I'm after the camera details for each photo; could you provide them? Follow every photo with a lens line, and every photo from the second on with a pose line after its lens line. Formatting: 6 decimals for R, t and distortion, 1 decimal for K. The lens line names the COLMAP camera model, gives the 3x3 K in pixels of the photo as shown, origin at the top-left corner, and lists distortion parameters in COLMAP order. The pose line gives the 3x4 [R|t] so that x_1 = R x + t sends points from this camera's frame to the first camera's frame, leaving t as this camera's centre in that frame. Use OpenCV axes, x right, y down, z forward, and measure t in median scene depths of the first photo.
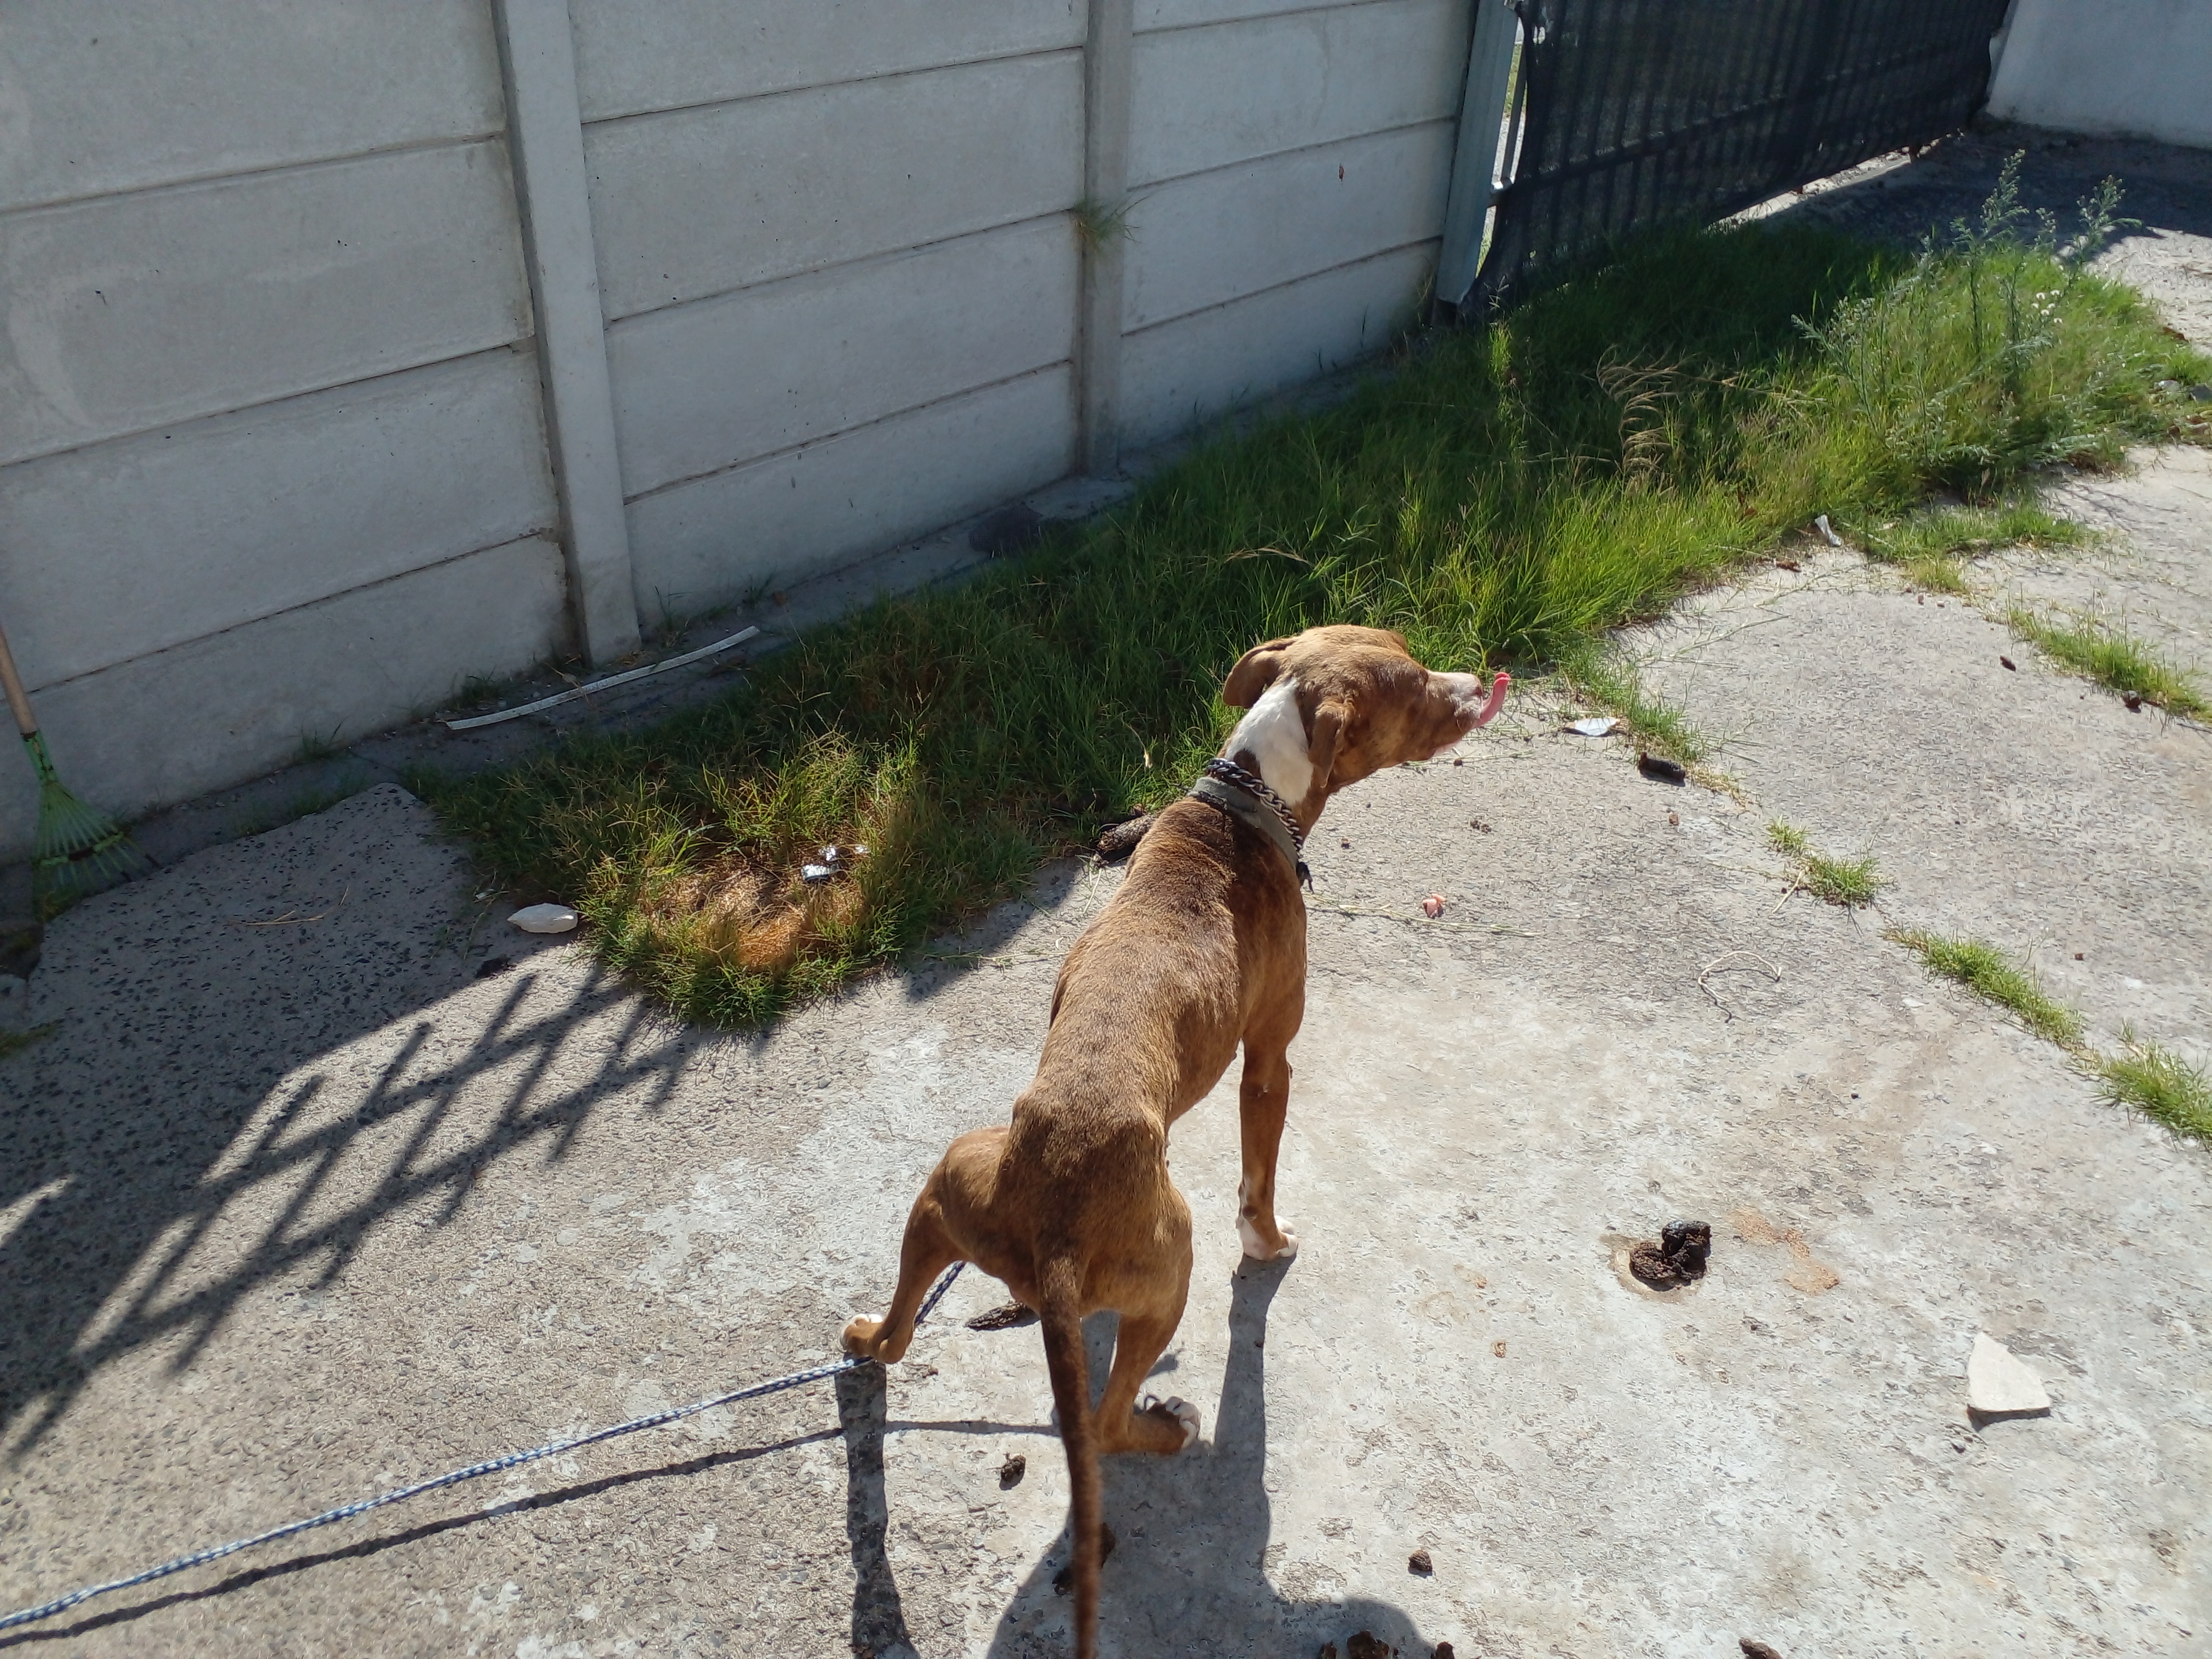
lens RADIAL K [[1784.2, 0, 1106.0], [0, 1784.2, 829.5], [0, 0, 1]] dist [-0.015754, -0.006291]
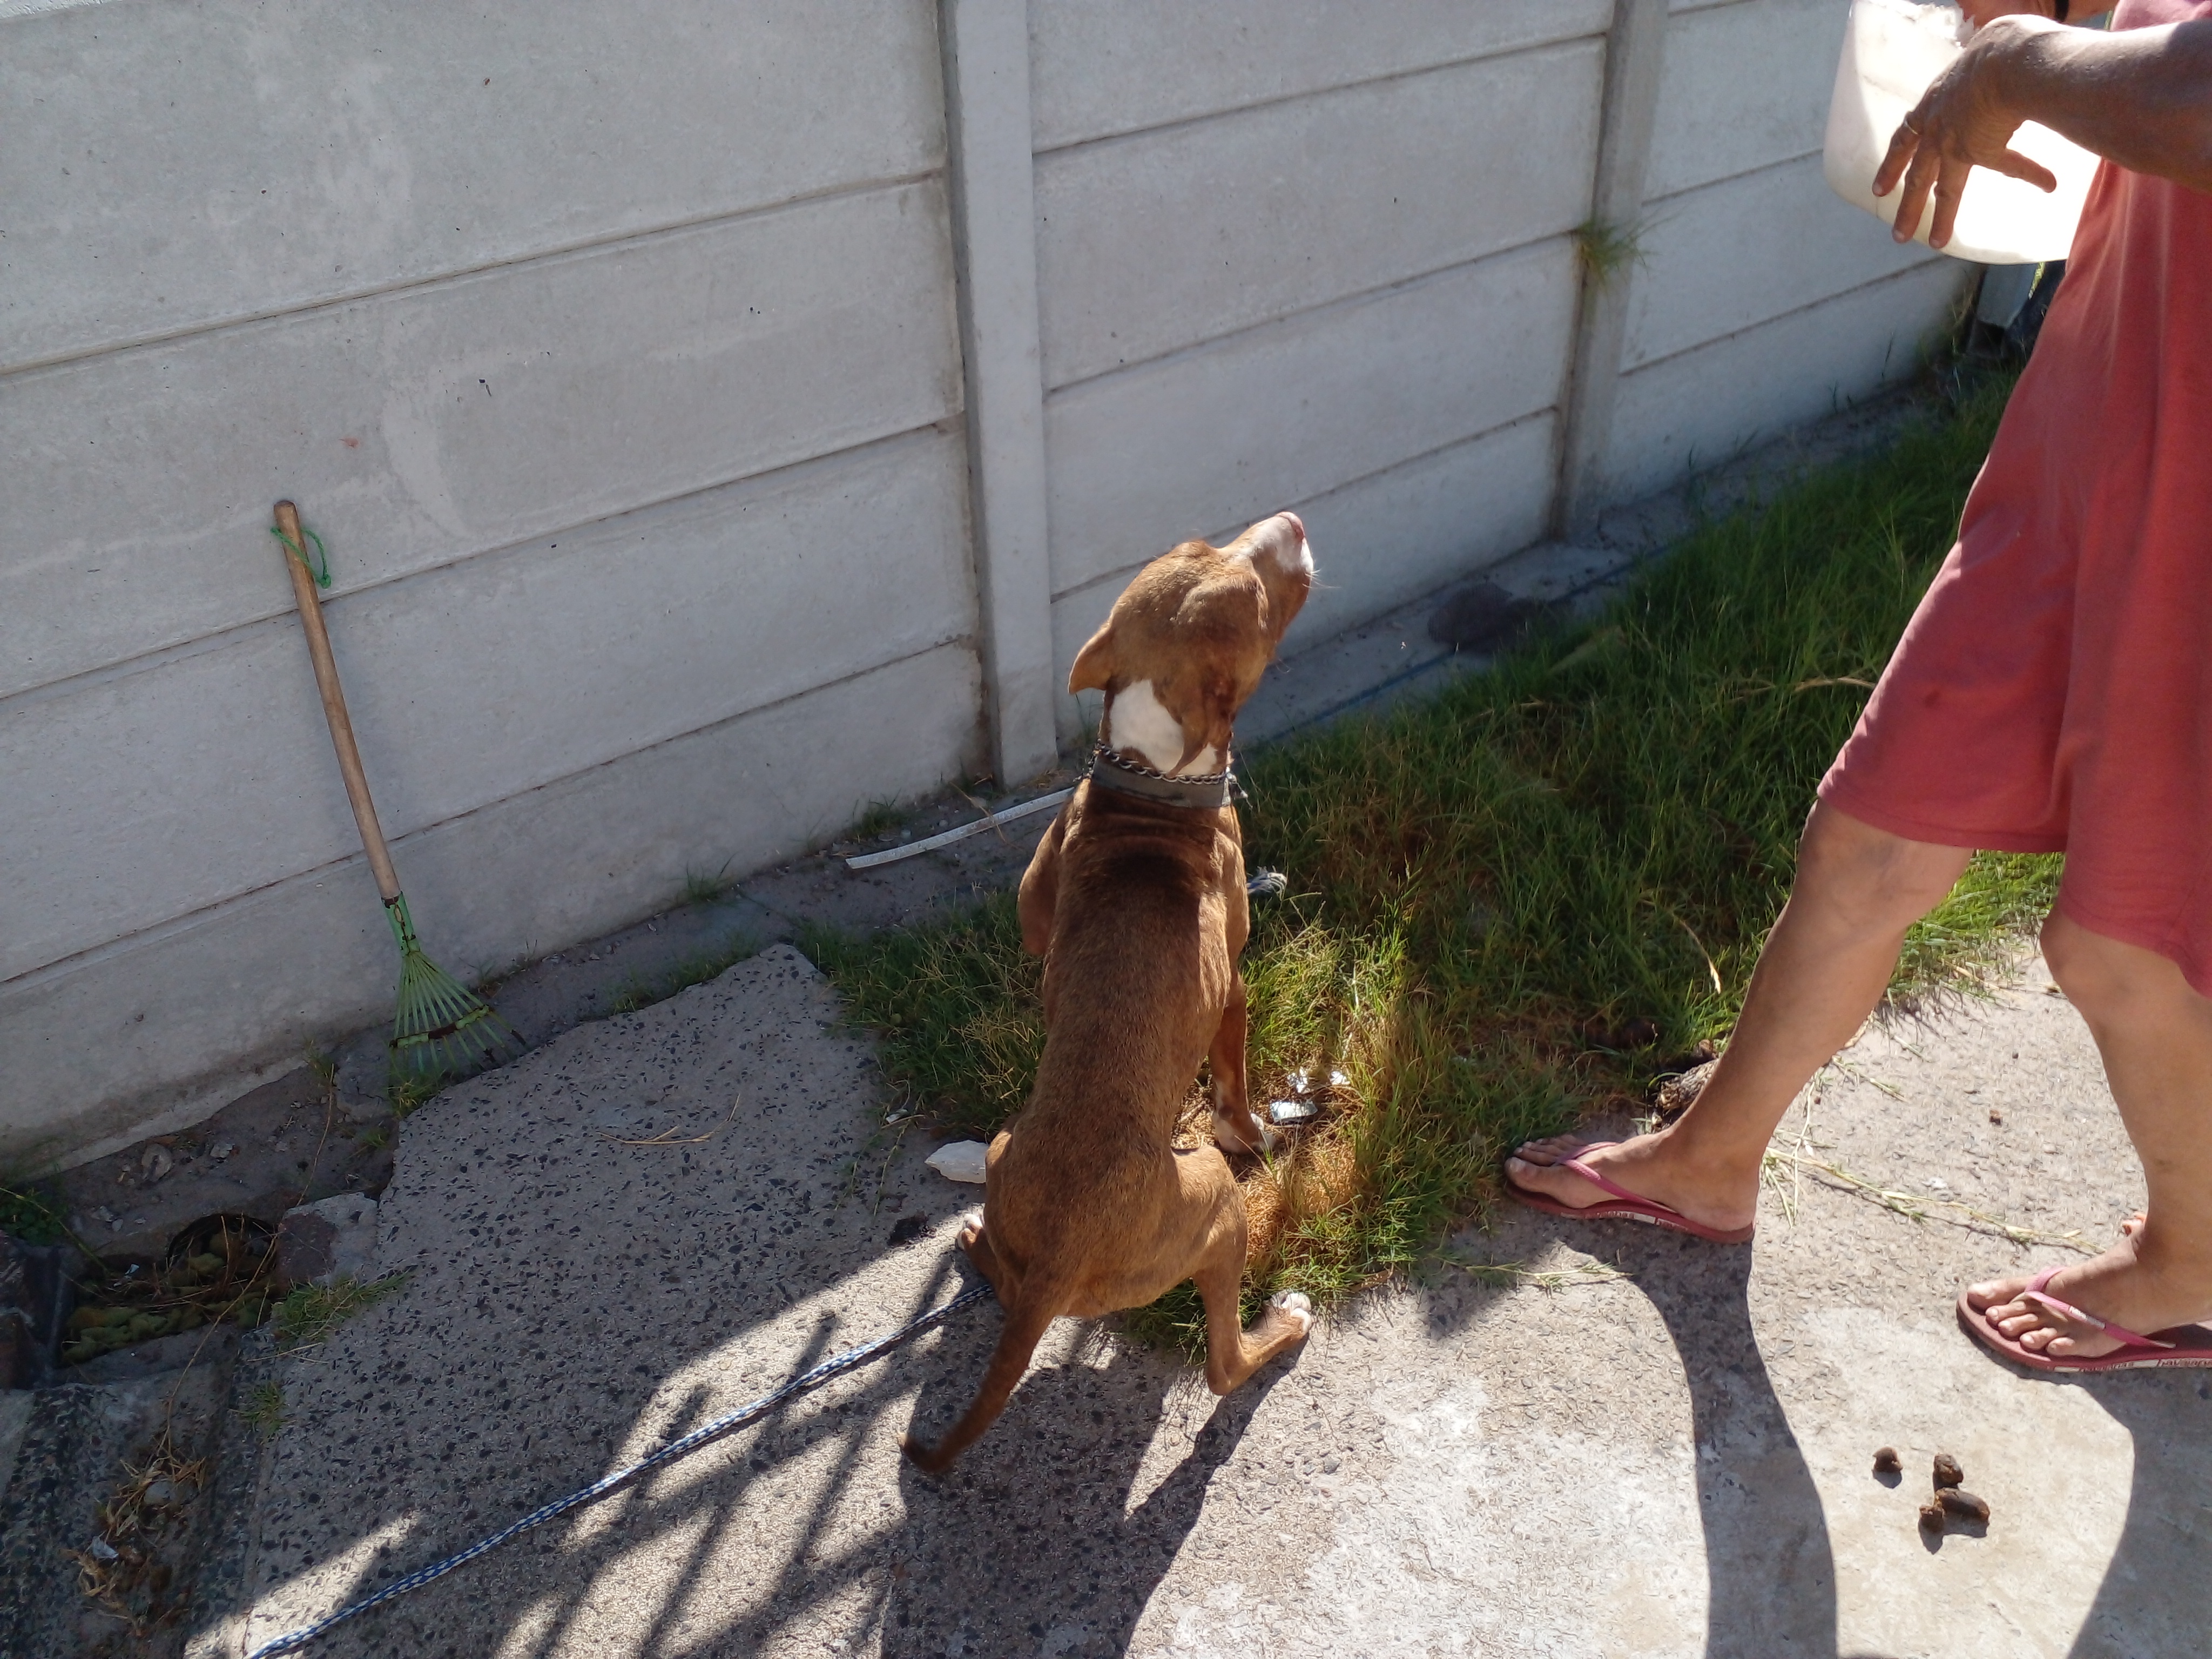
lens RADIAL K [[1799.7, 0, 1106.7], [0, 1799.7, 860.1], [0, 0, 1]] dist [0.076716, -0.226271]
pose [[0.983542, 0.054410, -0.172294, -0.107396], [-0.048588, 0.998102, 0.037830, -0.113658], [0.174025, -0.028836, 0.984319, 0.182313]]
